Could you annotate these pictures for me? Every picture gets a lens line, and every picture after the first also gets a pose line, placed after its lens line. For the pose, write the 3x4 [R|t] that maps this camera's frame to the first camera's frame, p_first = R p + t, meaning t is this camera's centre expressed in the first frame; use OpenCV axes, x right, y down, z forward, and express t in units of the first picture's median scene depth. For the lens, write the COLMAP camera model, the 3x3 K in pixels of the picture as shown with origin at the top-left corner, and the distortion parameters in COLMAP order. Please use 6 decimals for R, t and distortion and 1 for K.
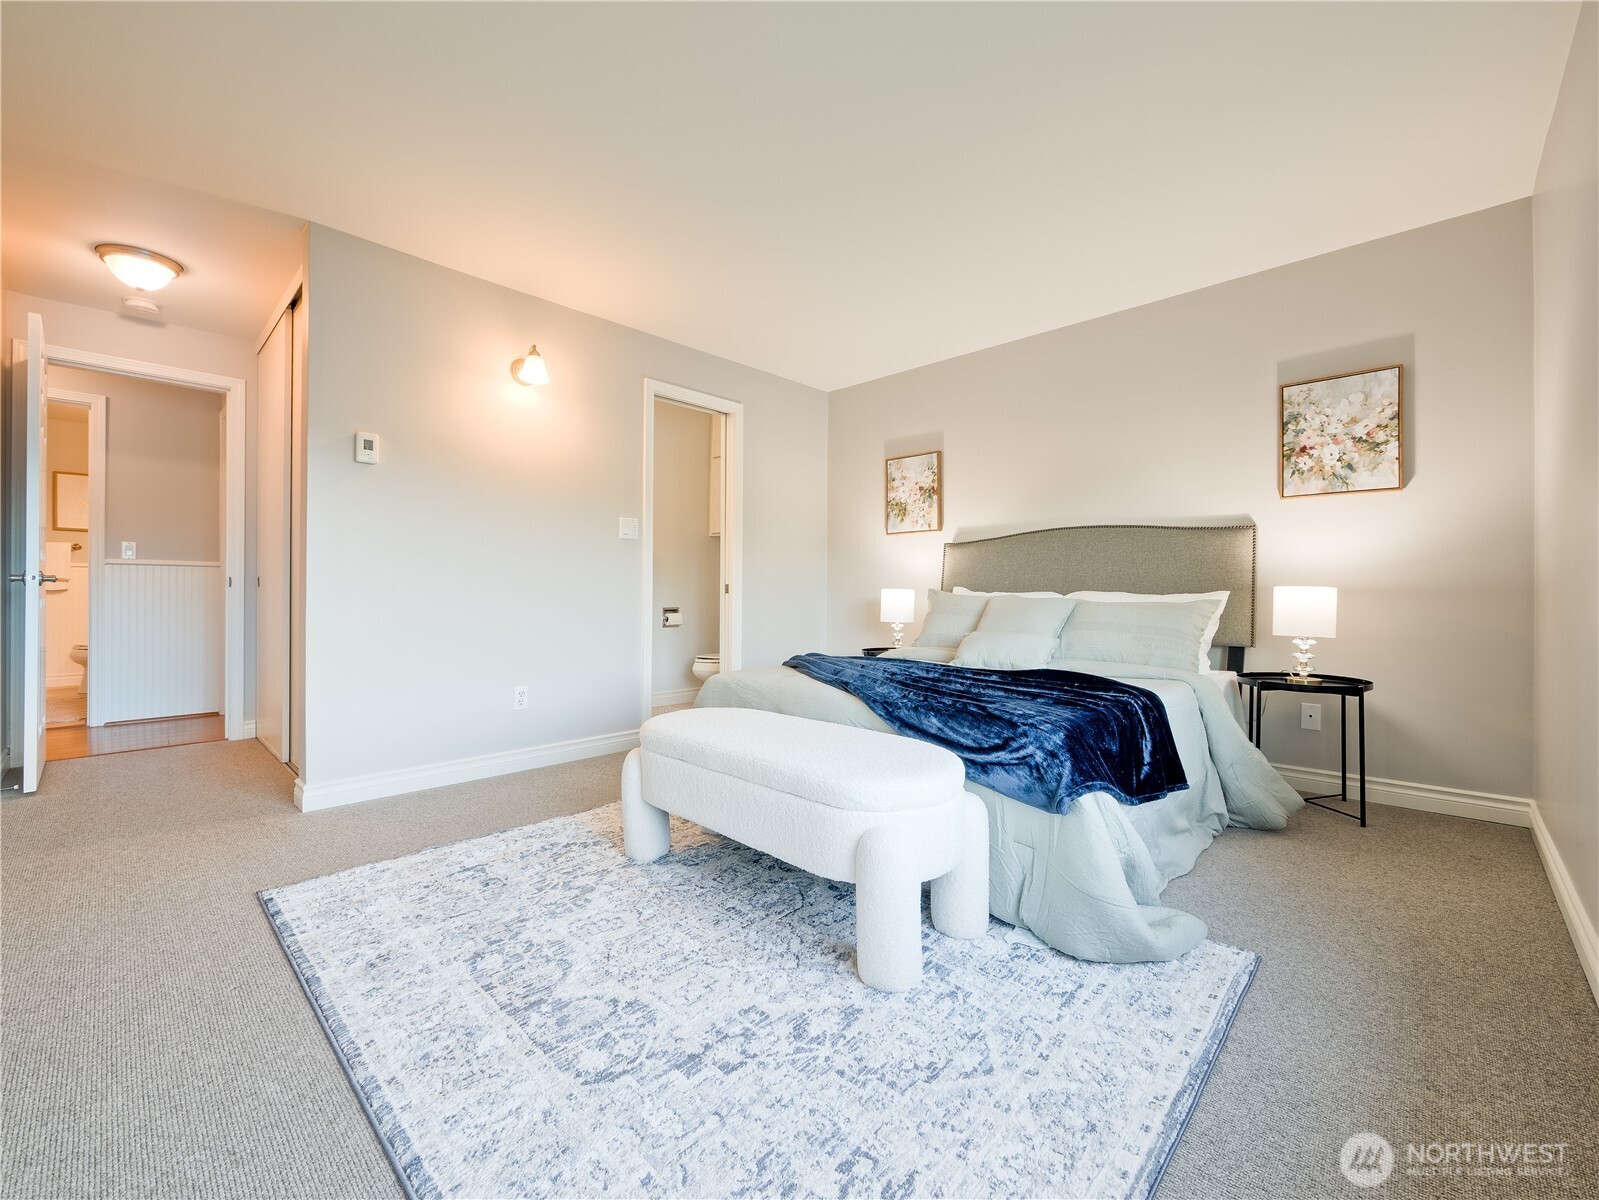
lens RADIAL K [[671.1, 0, 795.7], [0, 671.1, 588.6], [0, 0, 1]] dist [-0.001807, -0.000101]
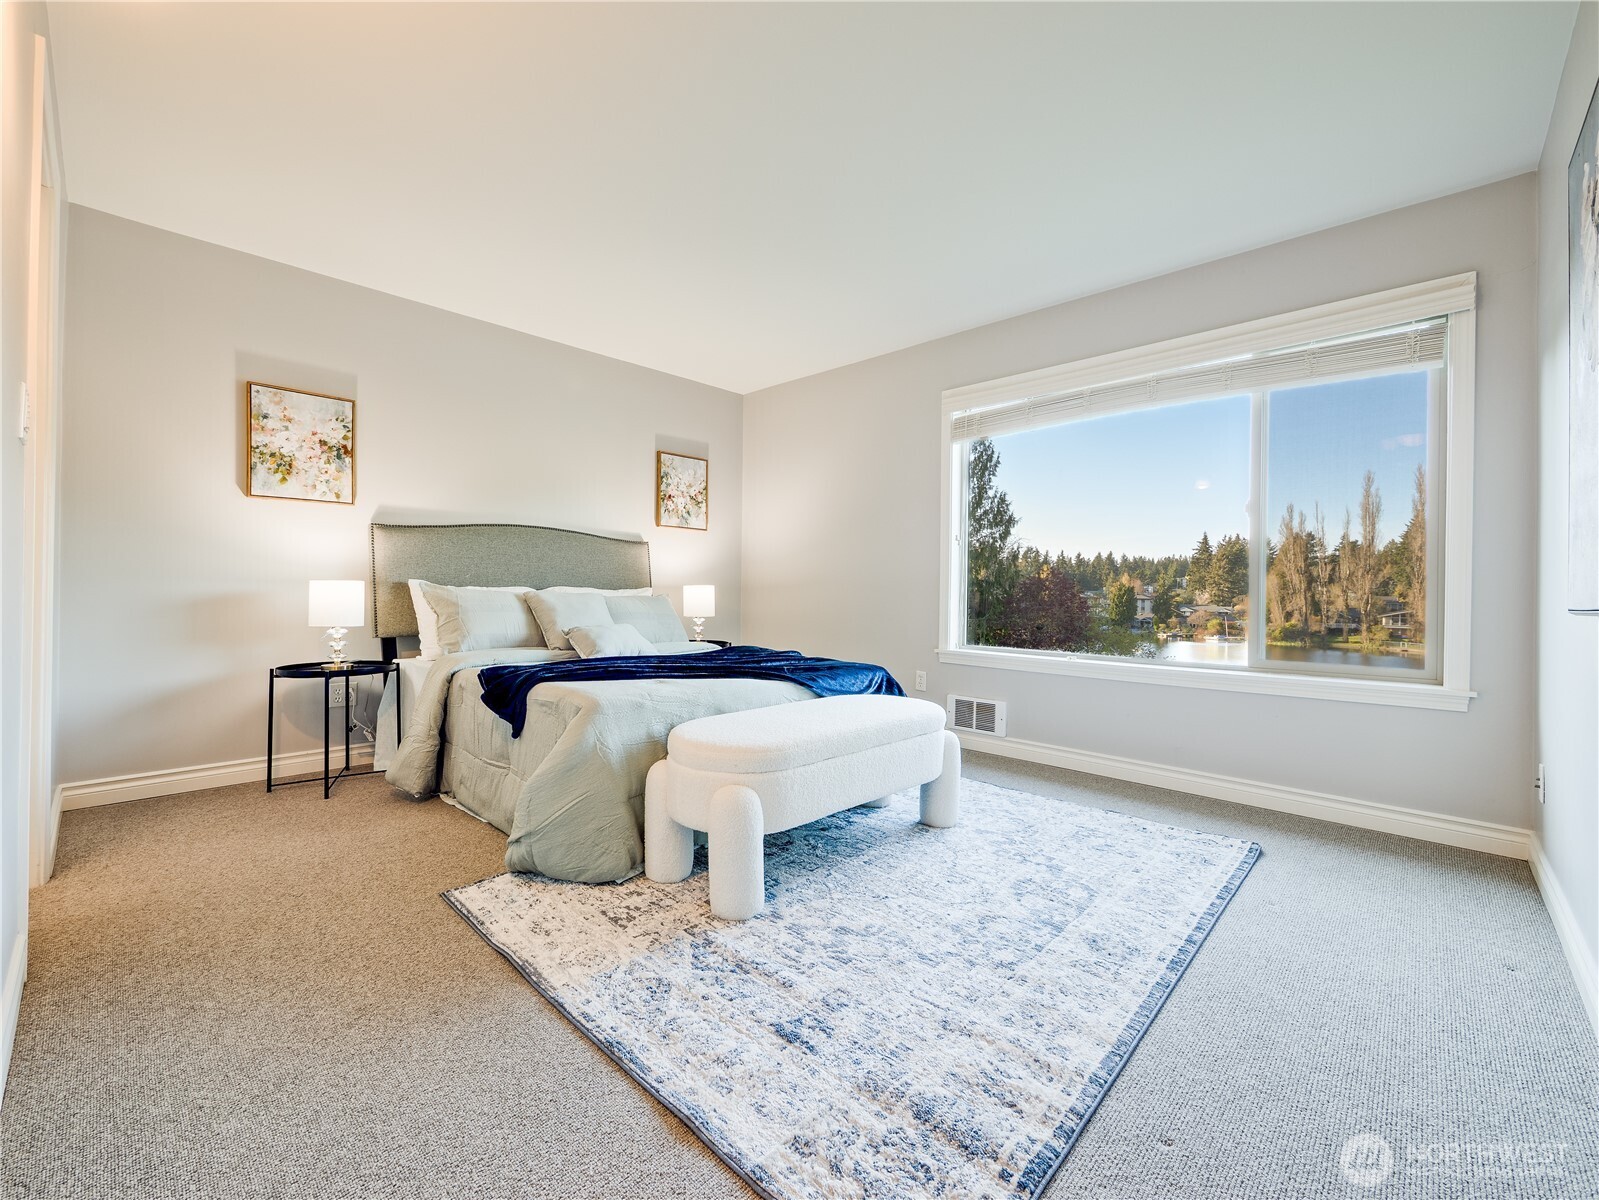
lens RADIAL K [[652.7, 0, 799.5], [0, 652.7, 600.0], [0, 0, 1]] dist [-0.019170, -0.000019]
pose [[-0.005647, -0.015872, 0.999858, -0.775067], [-0.016734, 0.999736, 0.015776, 0.003106], [-0.999844, -0.016642, -0.005911, 0.719518]]
